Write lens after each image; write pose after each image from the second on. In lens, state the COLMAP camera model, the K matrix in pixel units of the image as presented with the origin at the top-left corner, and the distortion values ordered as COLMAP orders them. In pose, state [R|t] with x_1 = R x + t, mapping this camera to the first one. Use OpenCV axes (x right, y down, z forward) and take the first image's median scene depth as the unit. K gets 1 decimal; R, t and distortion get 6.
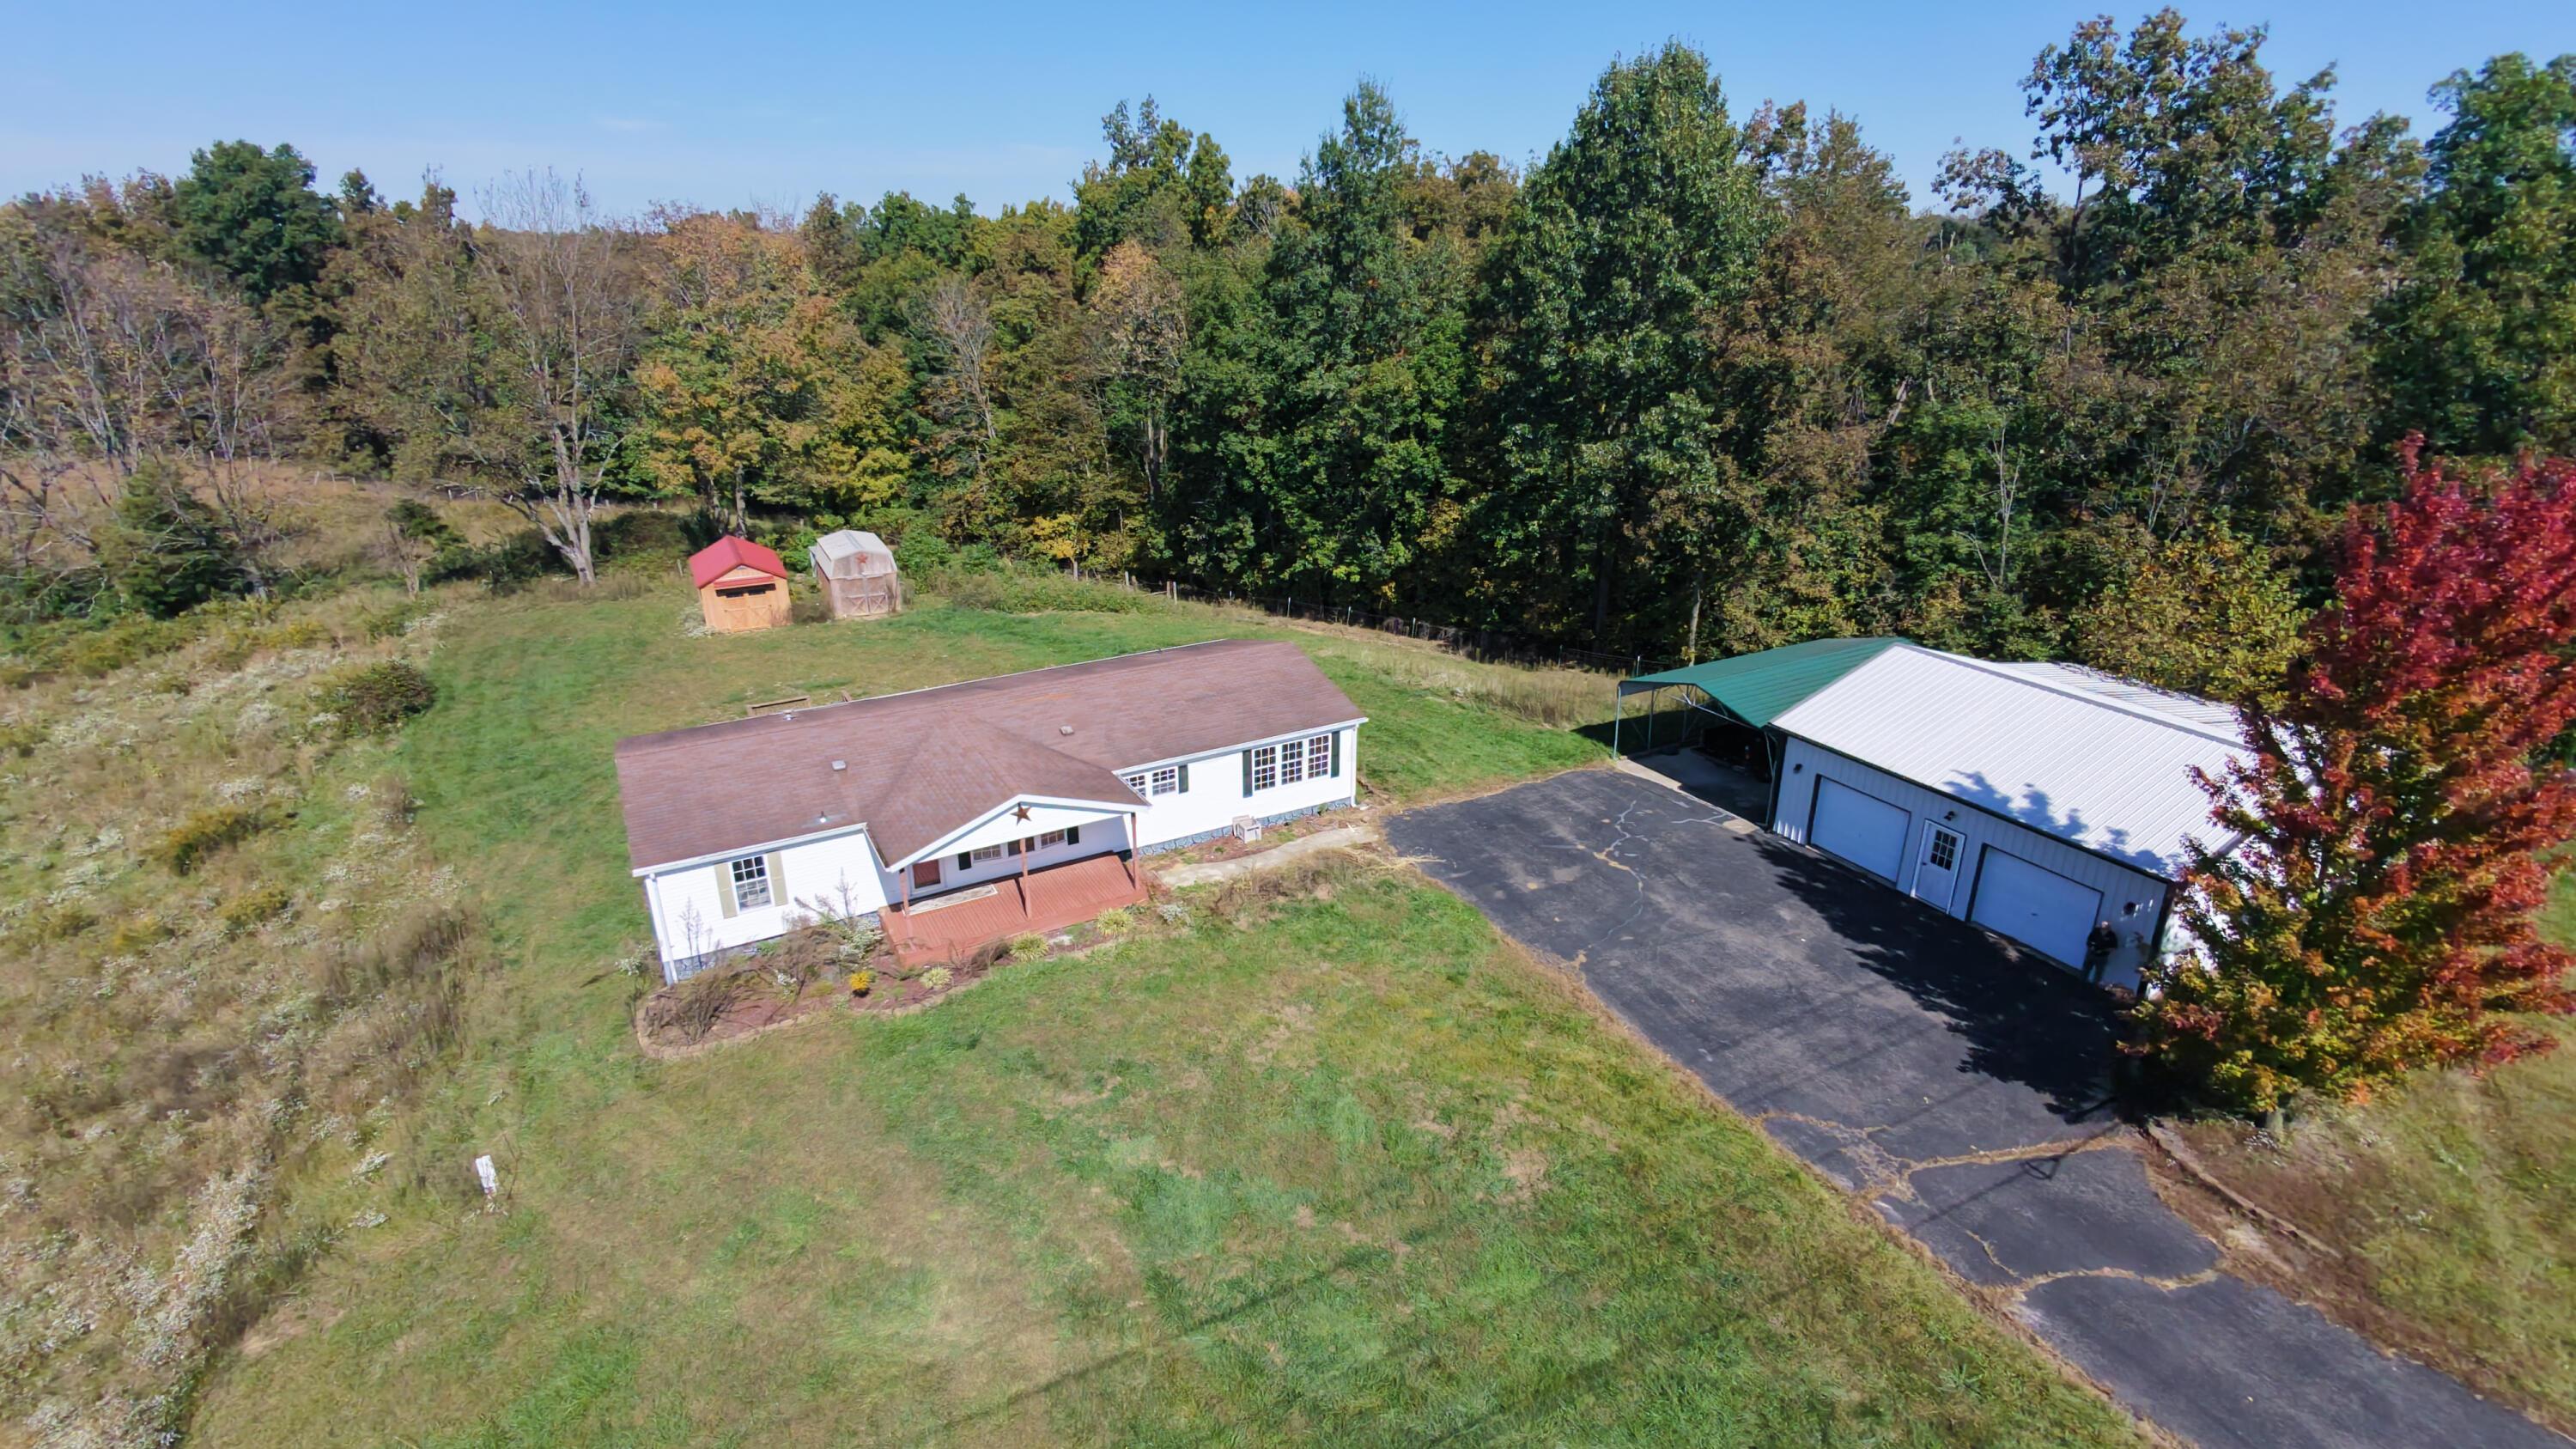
lens RADIAL K [[1231.1, 0, 1286.5], [0, 1231.1, 728.8], [0, 0, 1]] dist [-0.004470, 0.006387]
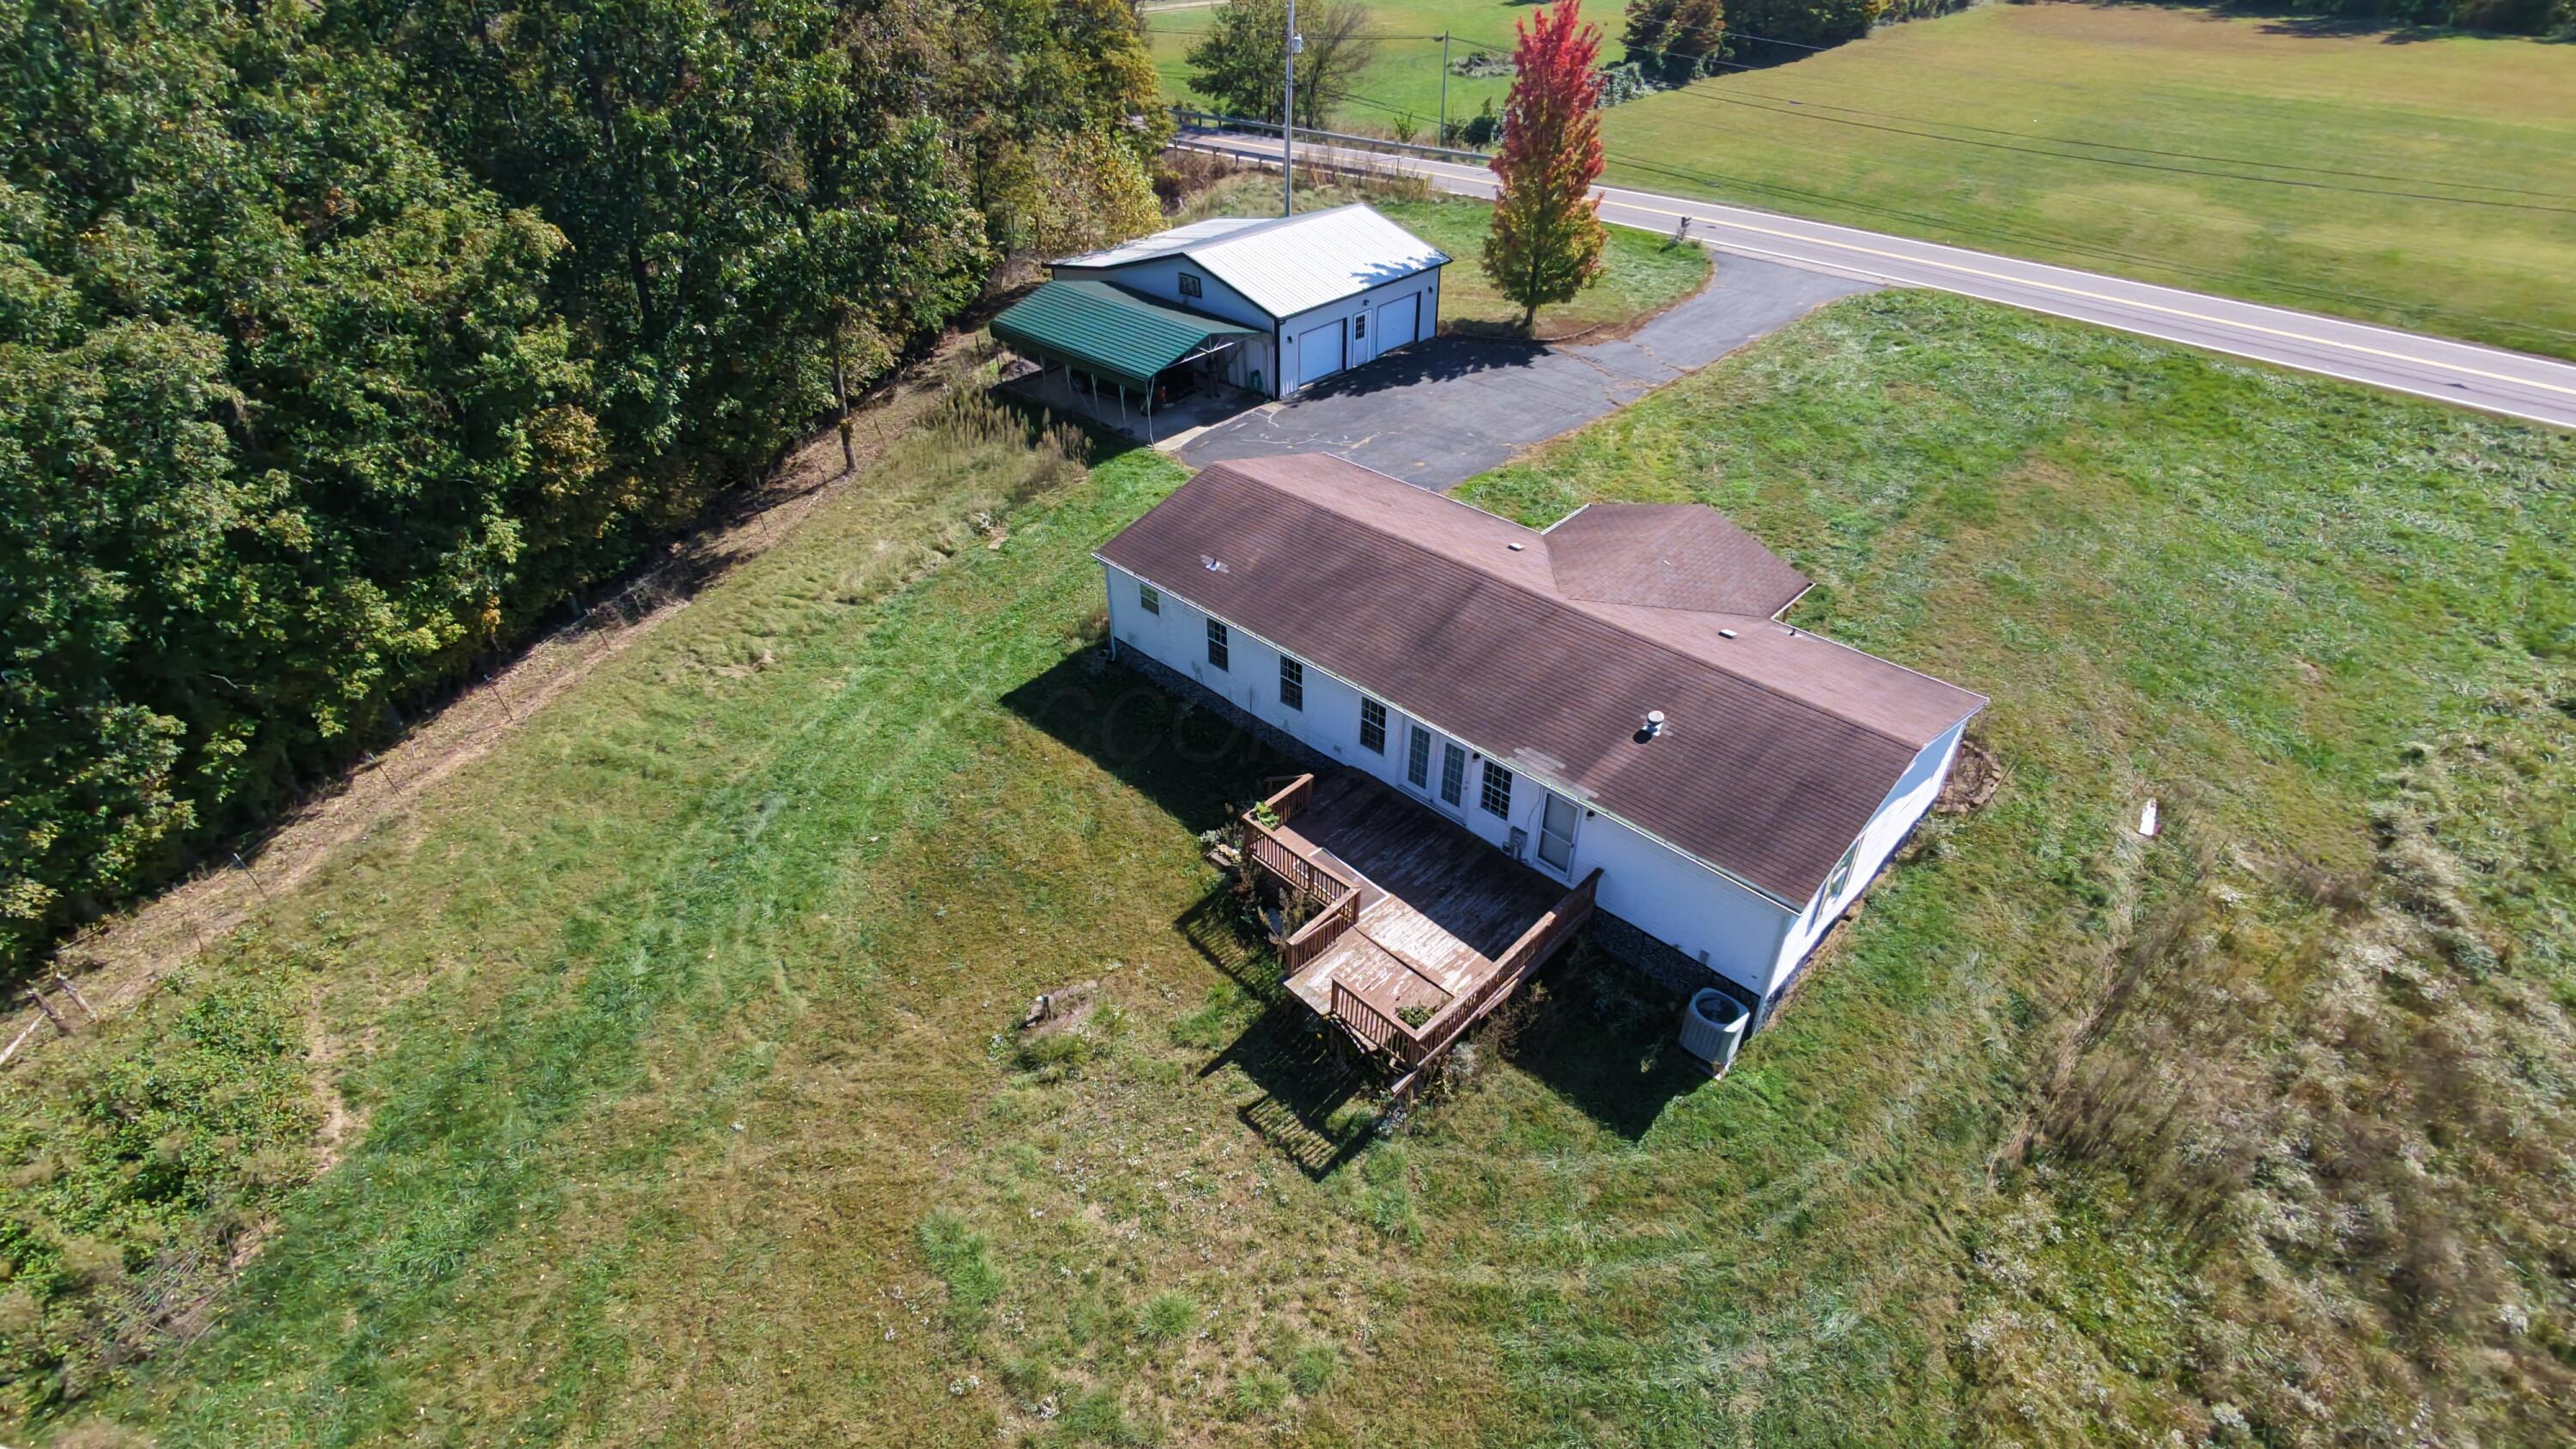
lens RADIAL K [[1227.3, 0, 1292.8], [0, 1227.3, 729.7], [0, 0, 1]] dist [0.003305, 0.000976]
pose [[-0.296987, -0.565846, 0.769166, -0.649188], [0.353002, 0.683386, 0.639041, -0.396308], [-0.887236, 0.461304, -0.003212, 0.860242]]
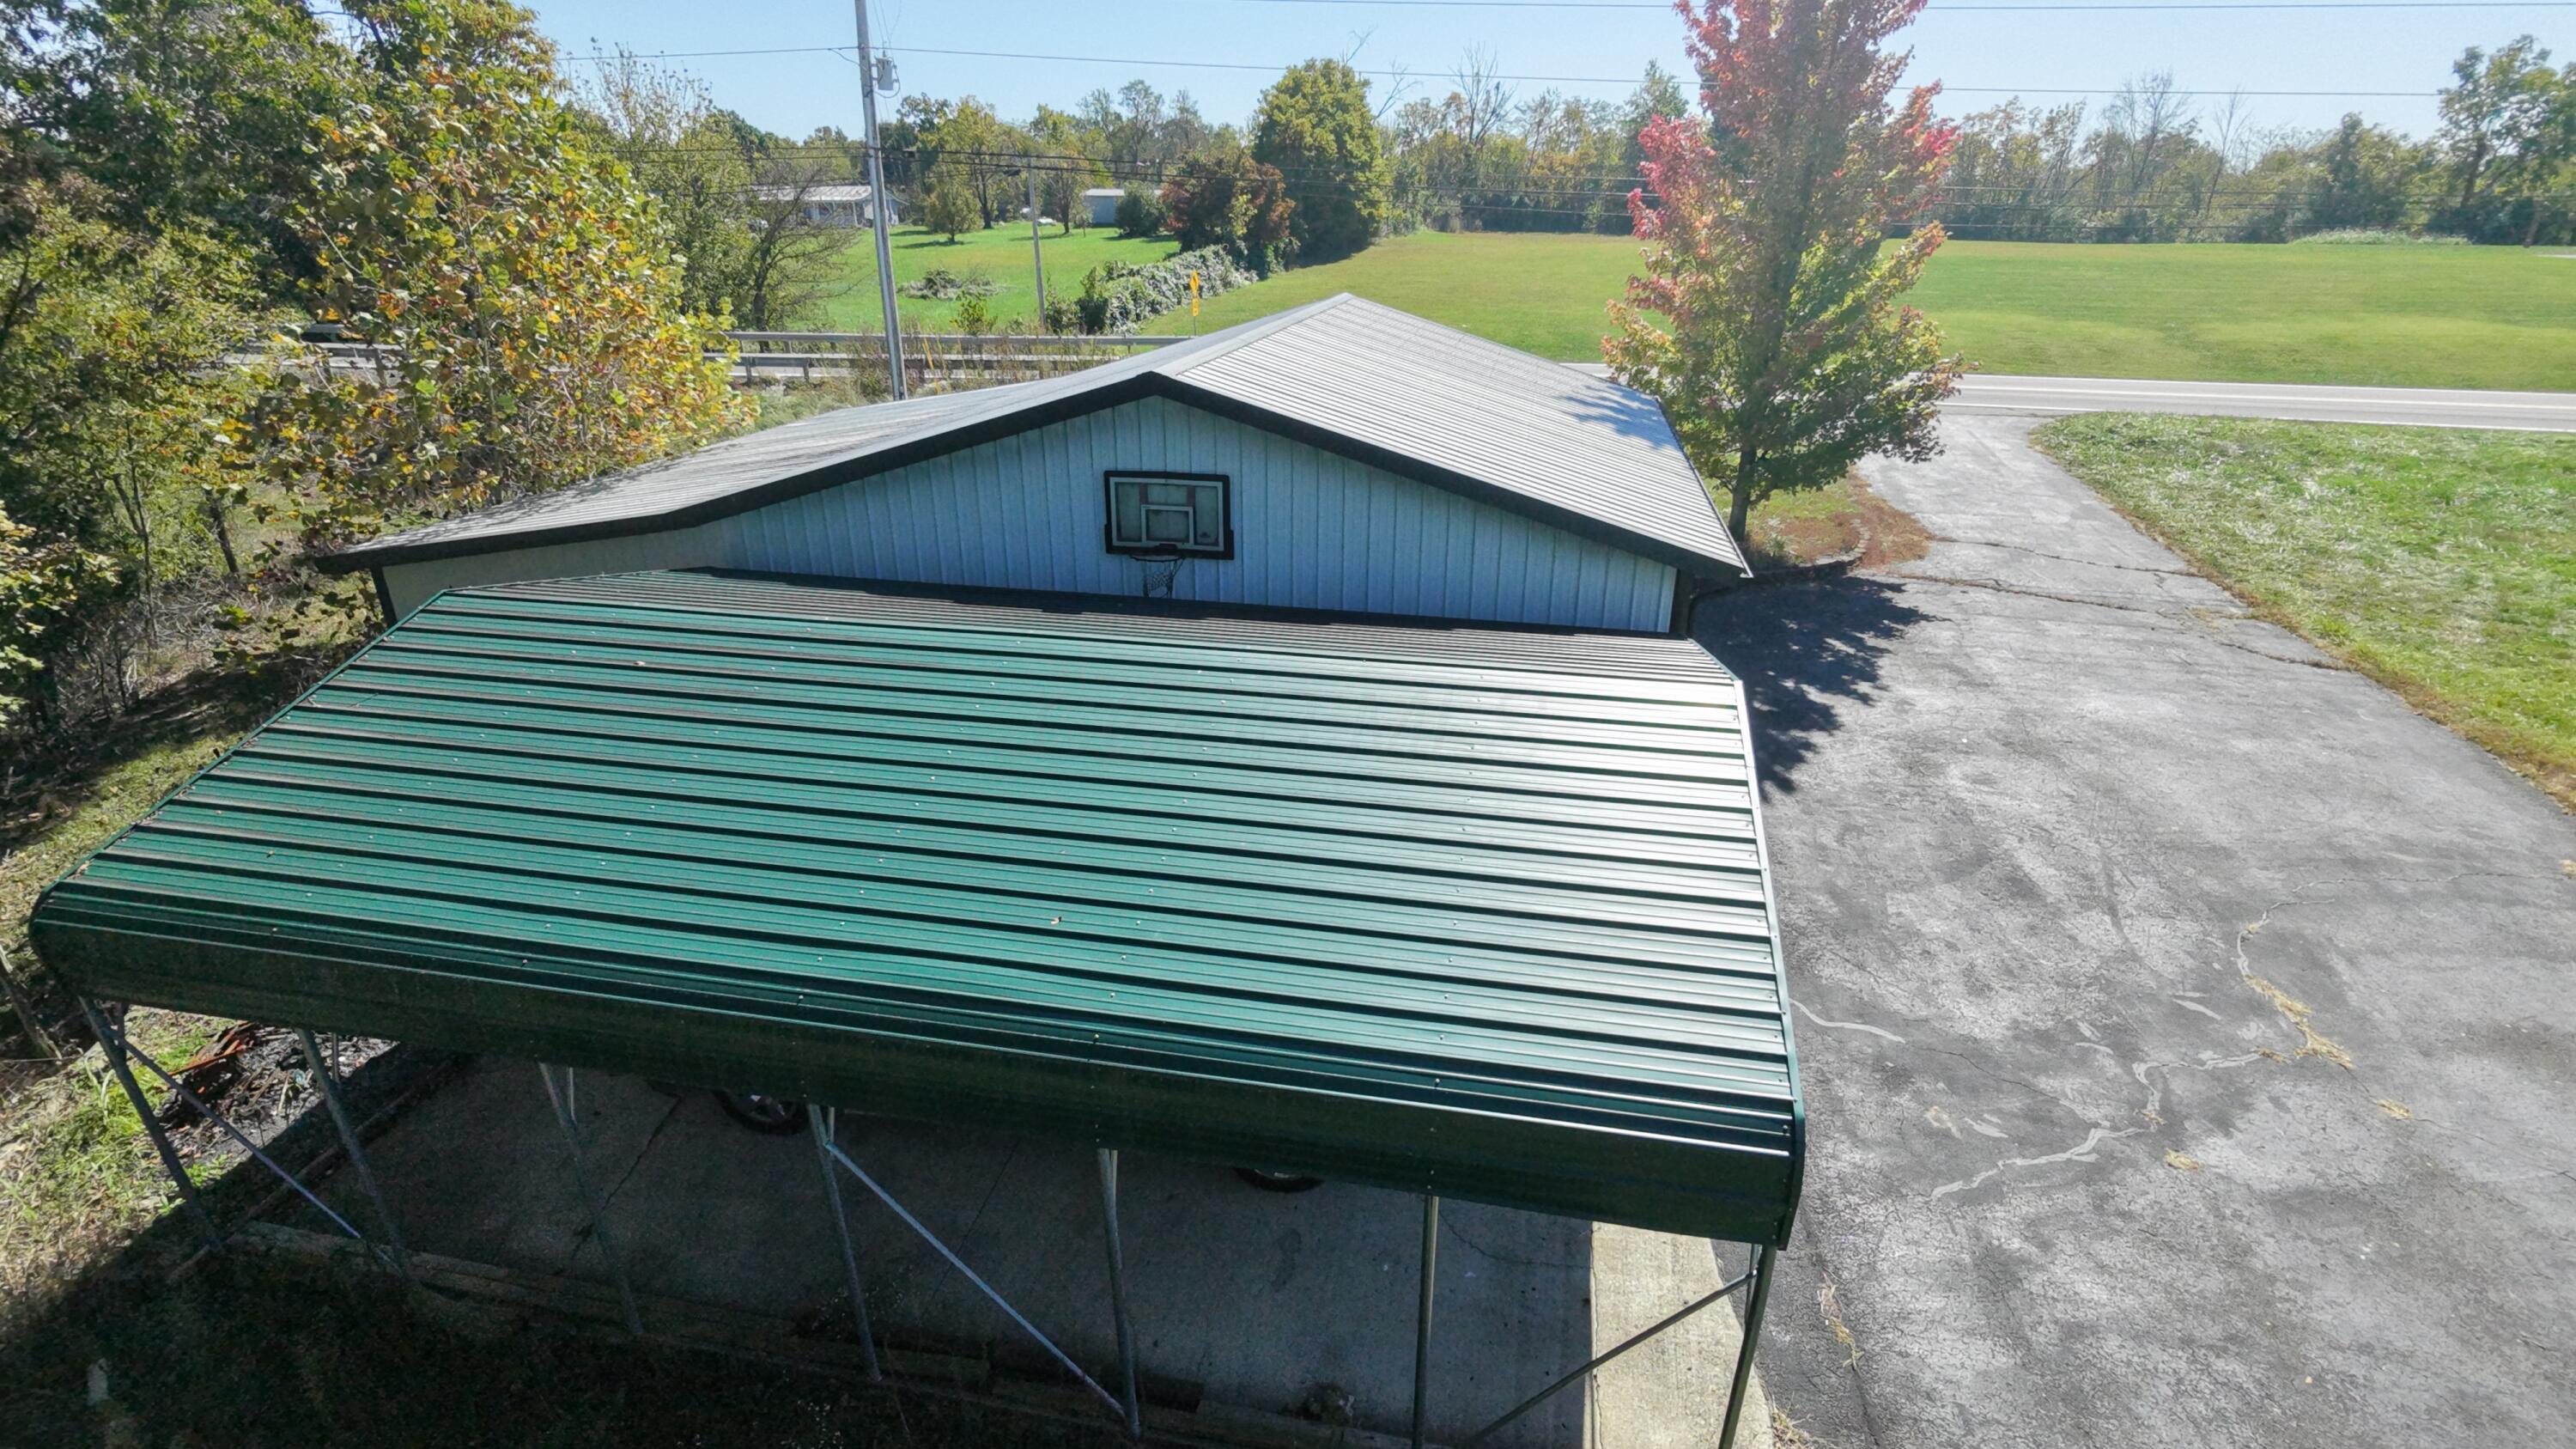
lens RADIAL K [[1231.1, 0, 1286.5], [0, 1231.1, 728.8], [0, 0, 1]] dist [-0.004470, 0.006387]
pose [[-0.758721, -0.251439, 0.600933, 0.201929], [0.244459, 0.745180, 0.620441, -0.135017], [-0.603806, 0.617645, -0.503917, 0.888327]]
